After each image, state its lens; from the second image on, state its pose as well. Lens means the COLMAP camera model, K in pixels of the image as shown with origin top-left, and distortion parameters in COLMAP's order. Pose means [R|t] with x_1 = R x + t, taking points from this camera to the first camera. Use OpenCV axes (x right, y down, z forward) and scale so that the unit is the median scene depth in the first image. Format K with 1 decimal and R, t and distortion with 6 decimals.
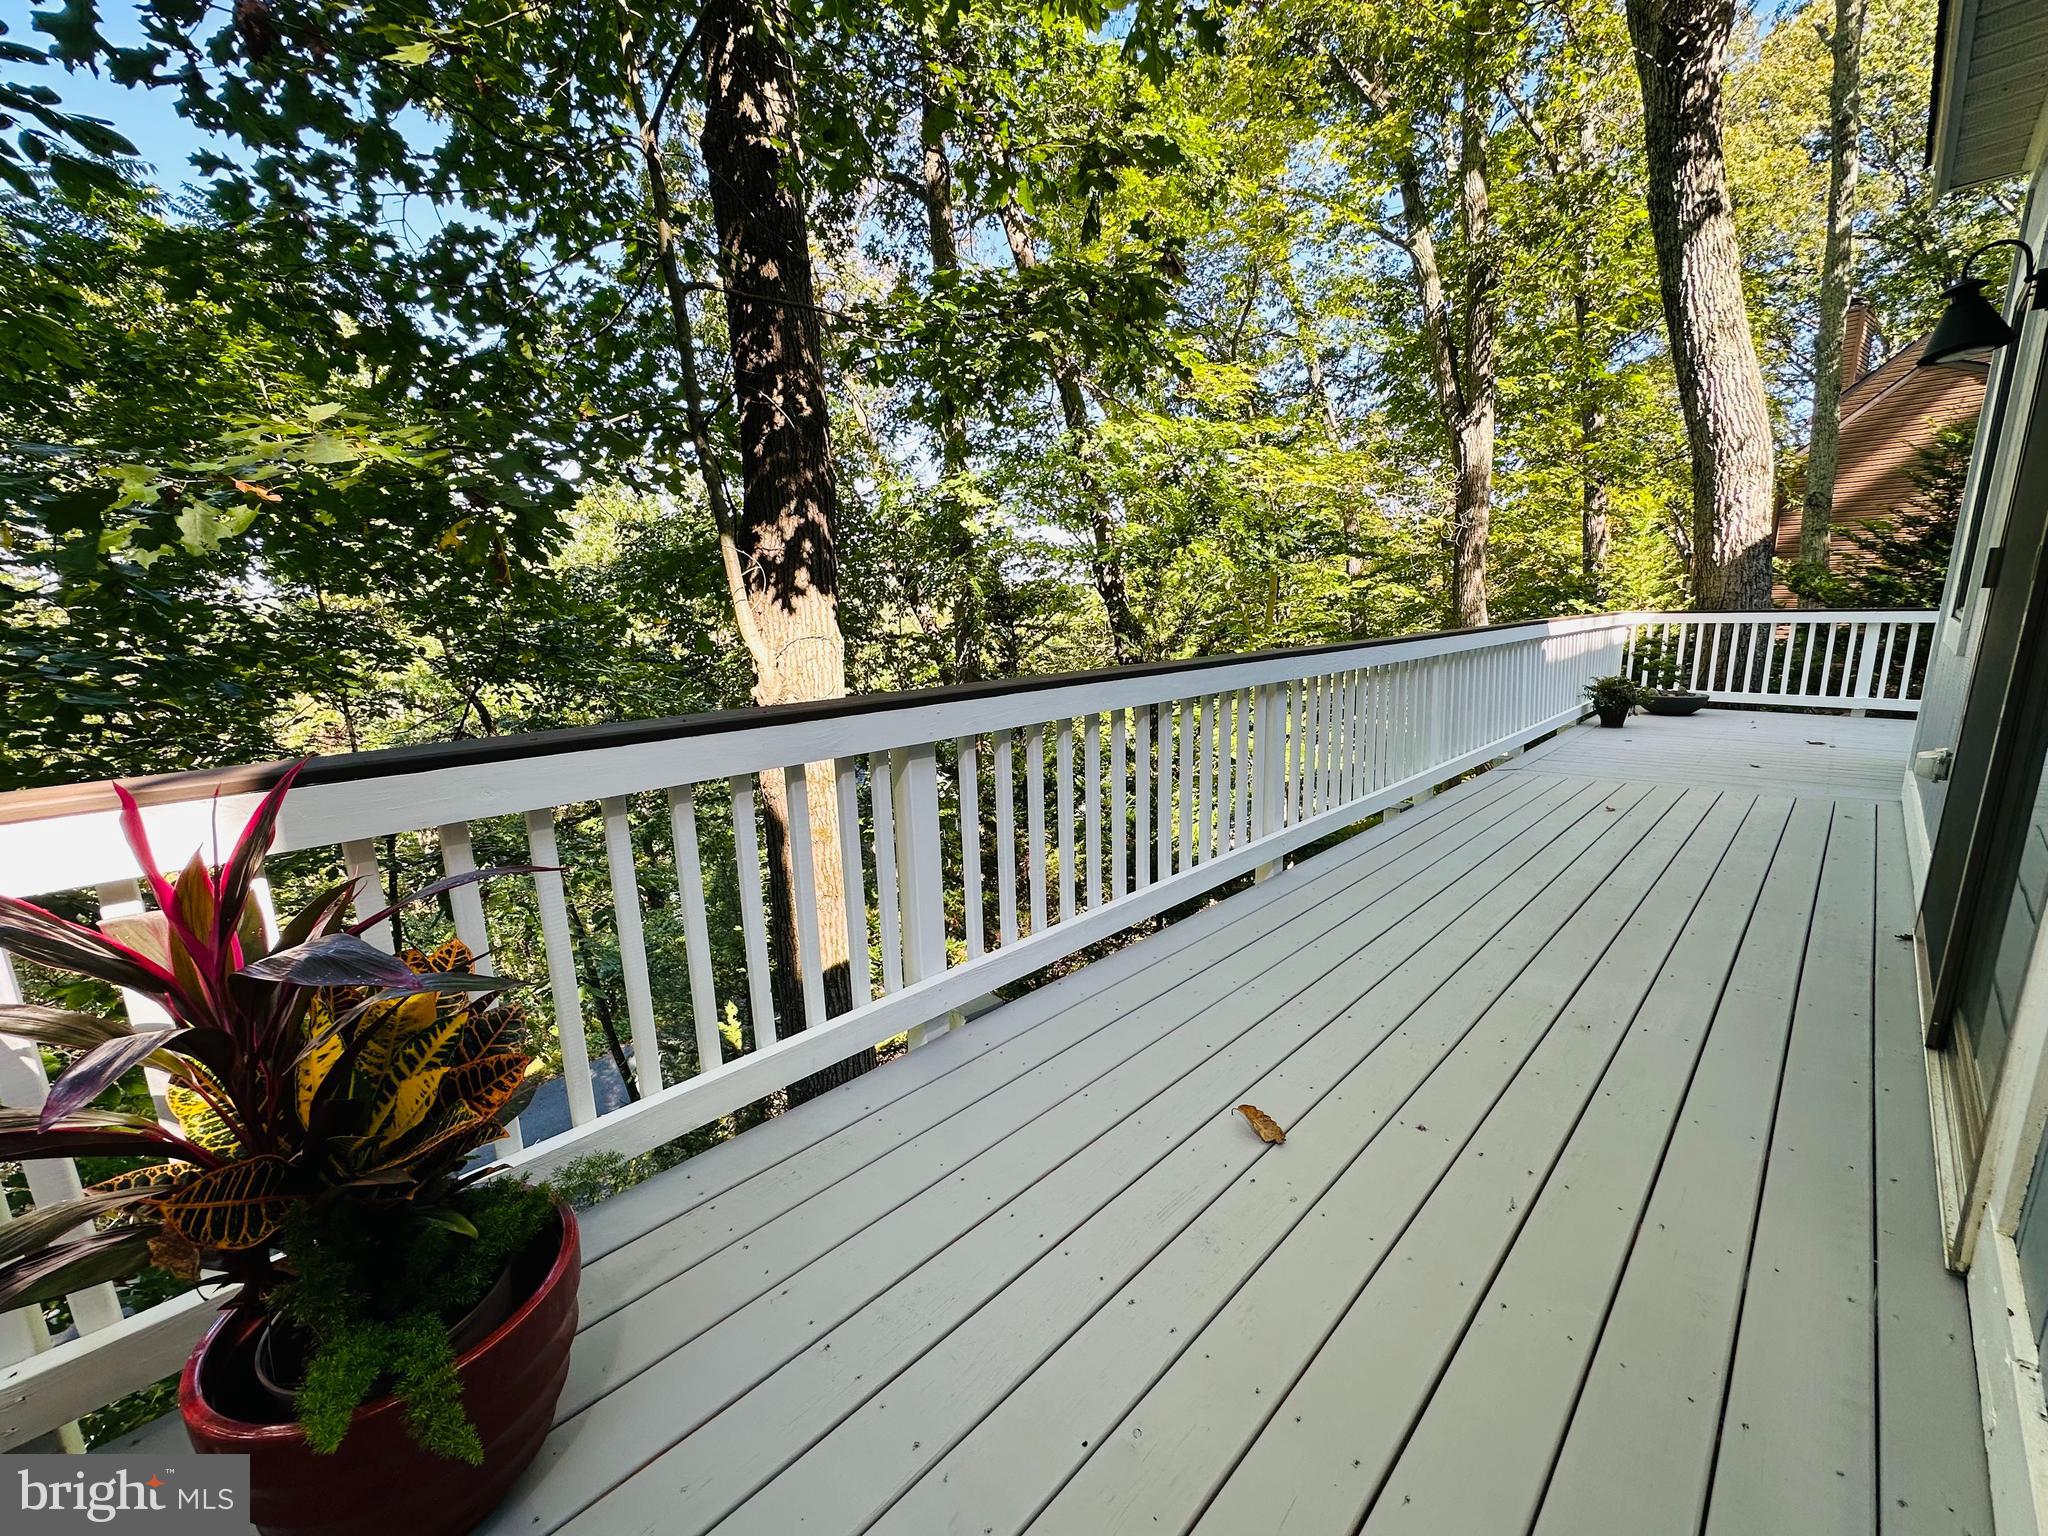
lens RADIAL K [[816.7, 0, 1028.4], [0, 816.7, 766.6], [0, 0, 1]] dist [-0.000390, 0.000085]
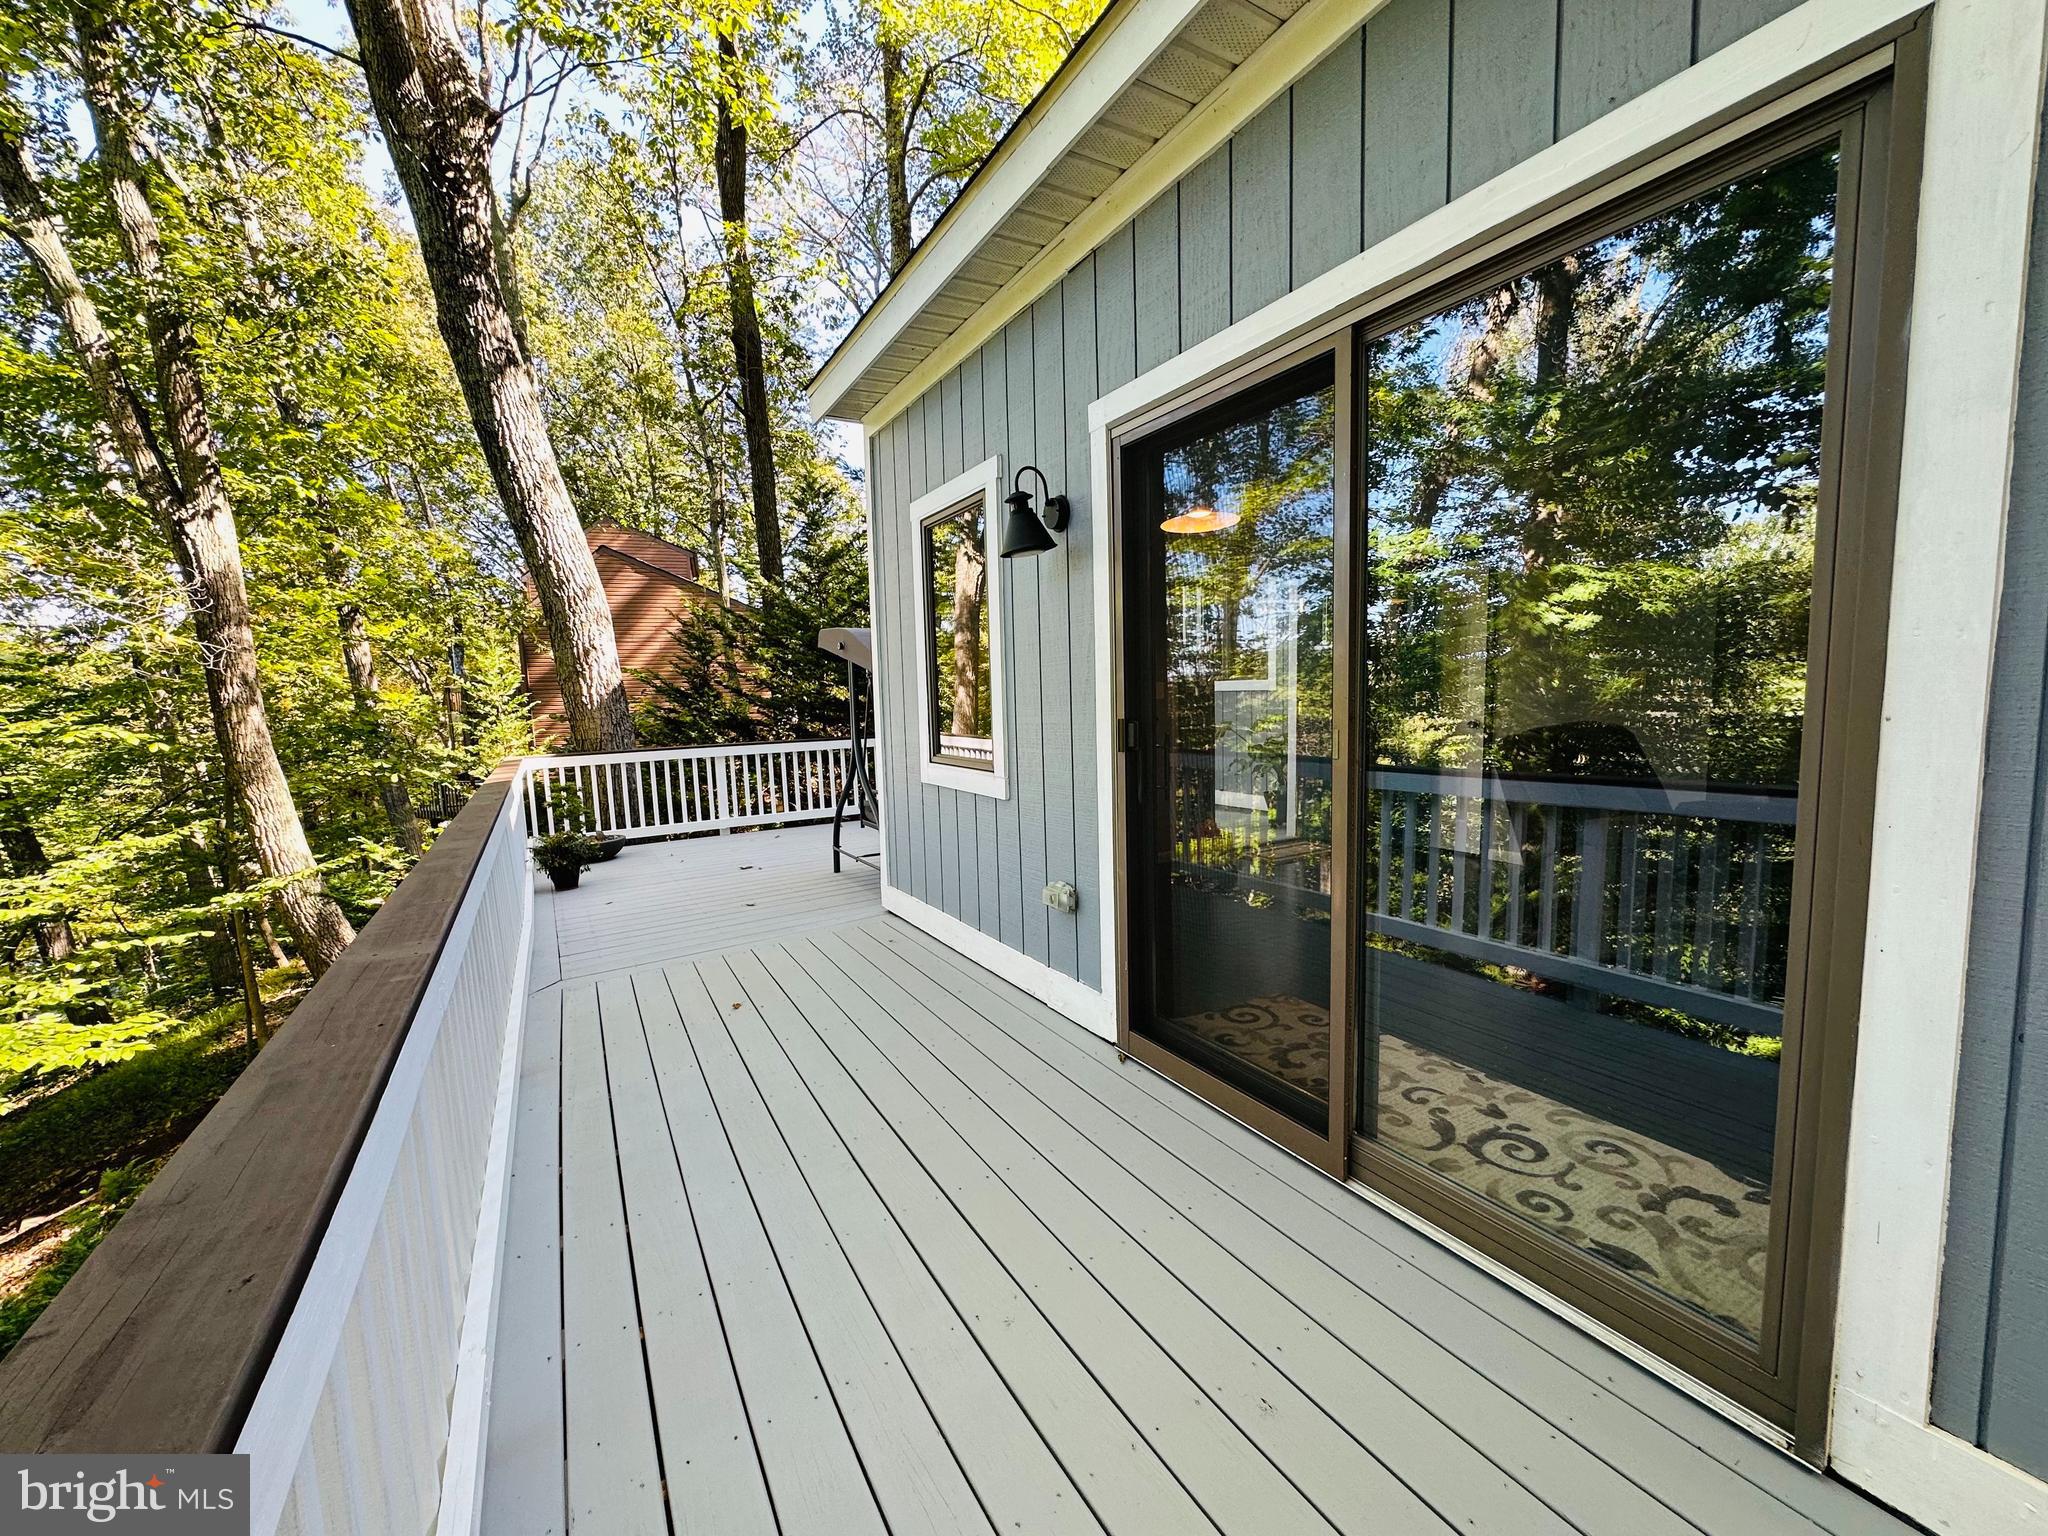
lens RADIAL K [[816.7, 0, 1021.0], [0, 816.7, 771.5], [0, 0, 1]] dist [-0.000390, 0.000085]
pose [[0.256546, -0.075549, 0.963575, -0.003022], [0.217911, 0.975793, 0.018489, -0.061326], [-0.941647, 0.205231, 0.266799, 0.206954]]
